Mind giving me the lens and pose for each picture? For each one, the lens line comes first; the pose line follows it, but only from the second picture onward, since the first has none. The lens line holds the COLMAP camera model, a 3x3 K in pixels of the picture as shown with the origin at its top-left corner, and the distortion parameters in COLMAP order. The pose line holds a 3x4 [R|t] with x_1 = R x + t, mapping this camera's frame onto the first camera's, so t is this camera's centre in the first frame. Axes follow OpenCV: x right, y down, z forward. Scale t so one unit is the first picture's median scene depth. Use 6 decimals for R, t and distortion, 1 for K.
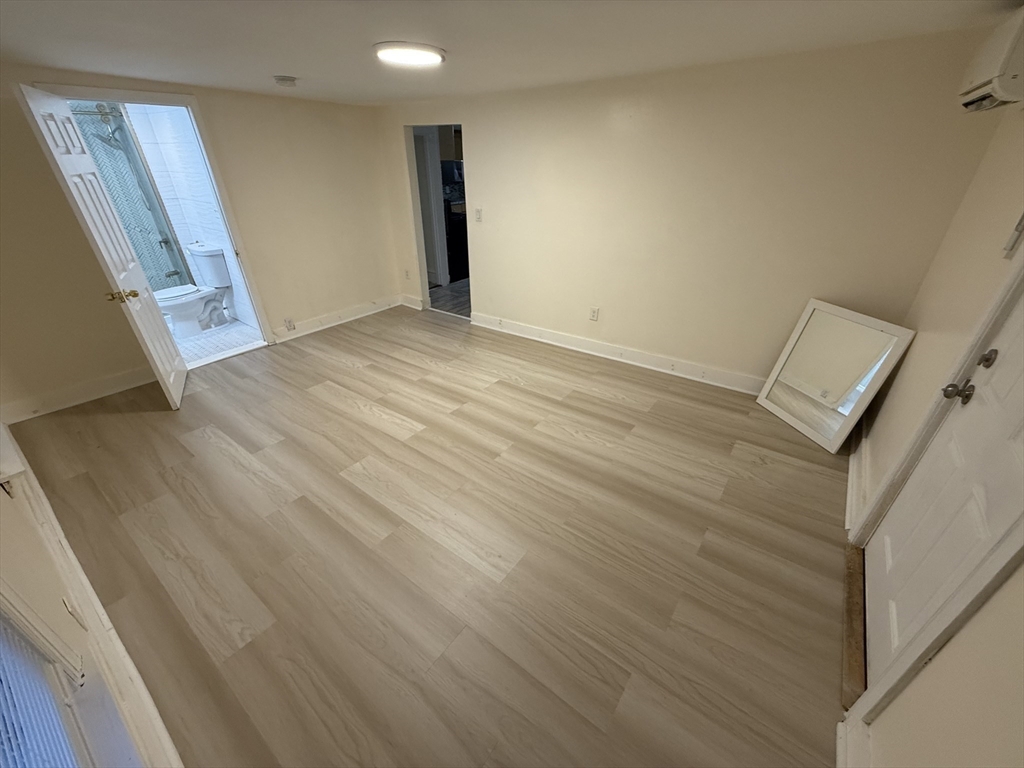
lens RADIAL K [[405.9, 0, 512.8], [0, 405.9, 386.2], [0, 0, 1]] dist [-0.003536, 0.000614]
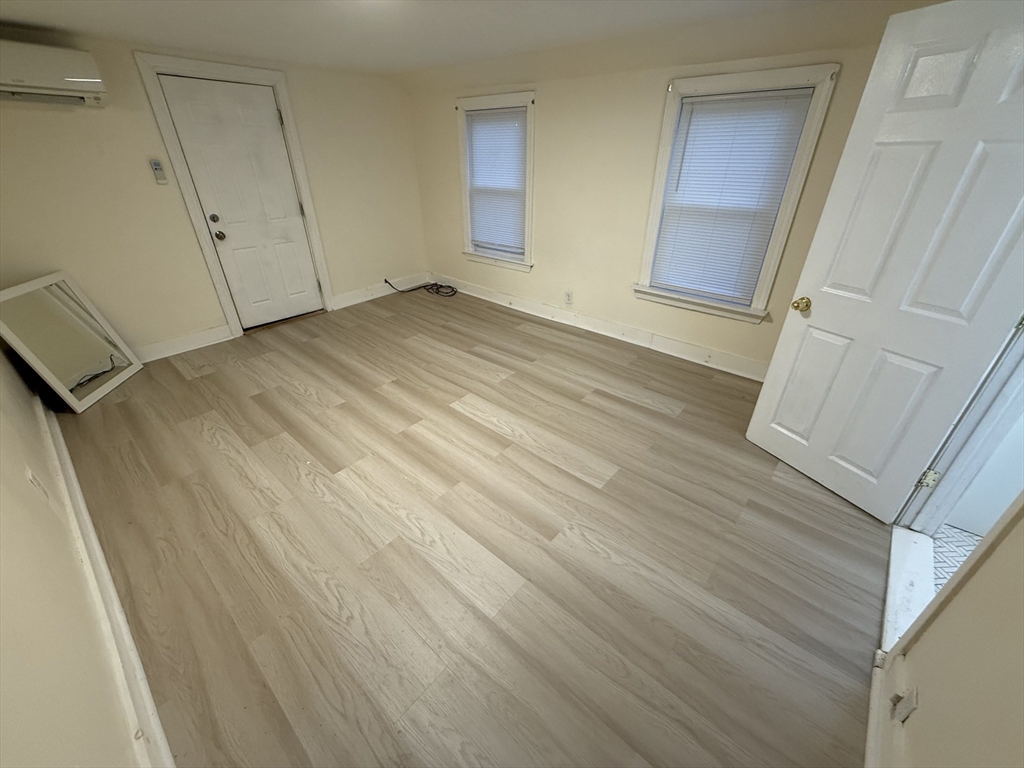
lens RADIAL K [[405.9, 0, 513.7], [0, 405.9, 379.7], [0, 0, 1]] dist [-0.003536, 0.000614]
pose [[-0.996803, -0.038126, 0.070210, -0.427924], [0.040197, 0.520132, 0.853140, -0.758070], [-0.069045, 0.853235, -0.516937, 1.414861]]
